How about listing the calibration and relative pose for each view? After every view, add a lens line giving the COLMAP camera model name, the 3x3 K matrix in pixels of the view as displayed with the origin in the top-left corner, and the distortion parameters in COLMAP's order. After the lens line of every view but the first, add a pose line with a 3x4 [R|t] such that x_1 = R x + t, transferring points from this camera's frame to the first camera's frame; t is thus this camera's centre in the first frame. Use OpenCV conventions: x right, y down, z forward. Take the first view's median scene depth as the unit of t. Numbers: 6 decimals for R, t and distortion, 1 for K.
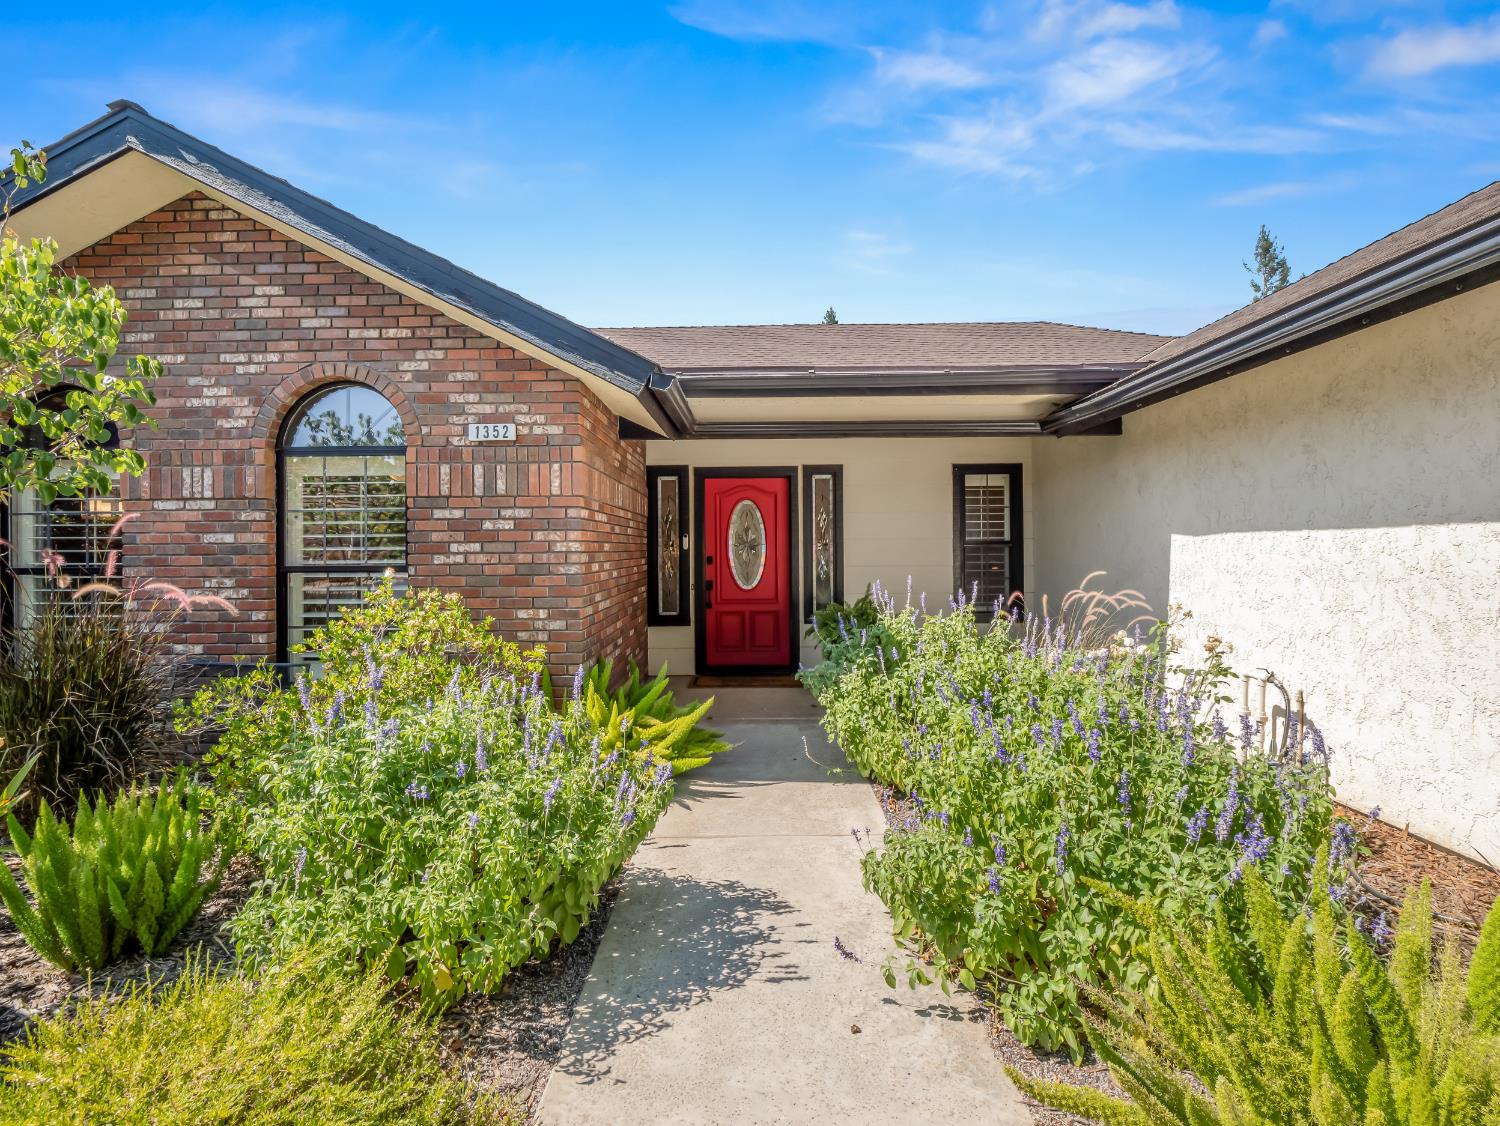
lens RADIAL K [[729.4, 0, 740.2], [0, 729.4, 542.8], [0, 0, 1]] dist [-0.013233, -0.002002]
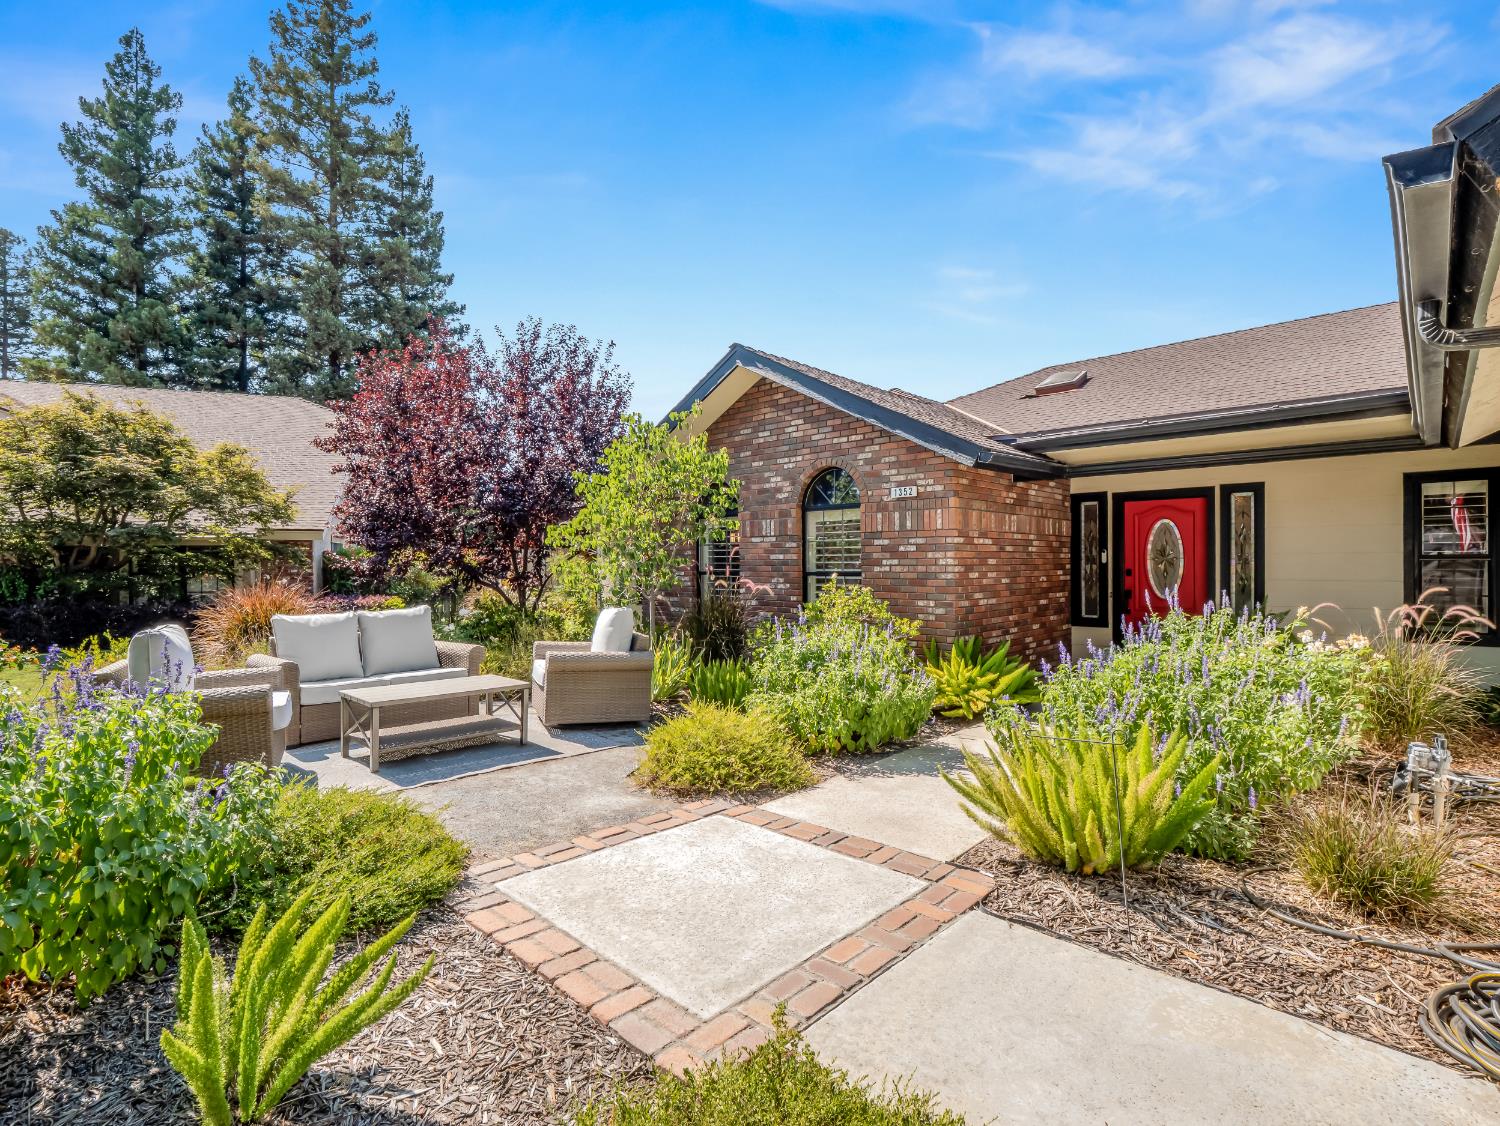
lens RADIAL K [[729.4, 0, 740.2], [0, 729.4, 542.8], [0, 0, 1]] dist [-0.013233, -0.002002]
pose [[0.725621, -0.015810, -0.687913, 0.519438], [0.005296, 0.999835, -0.017392, -0.010236], [0.688074, 0.008977, 0.725585, -0.447528]]
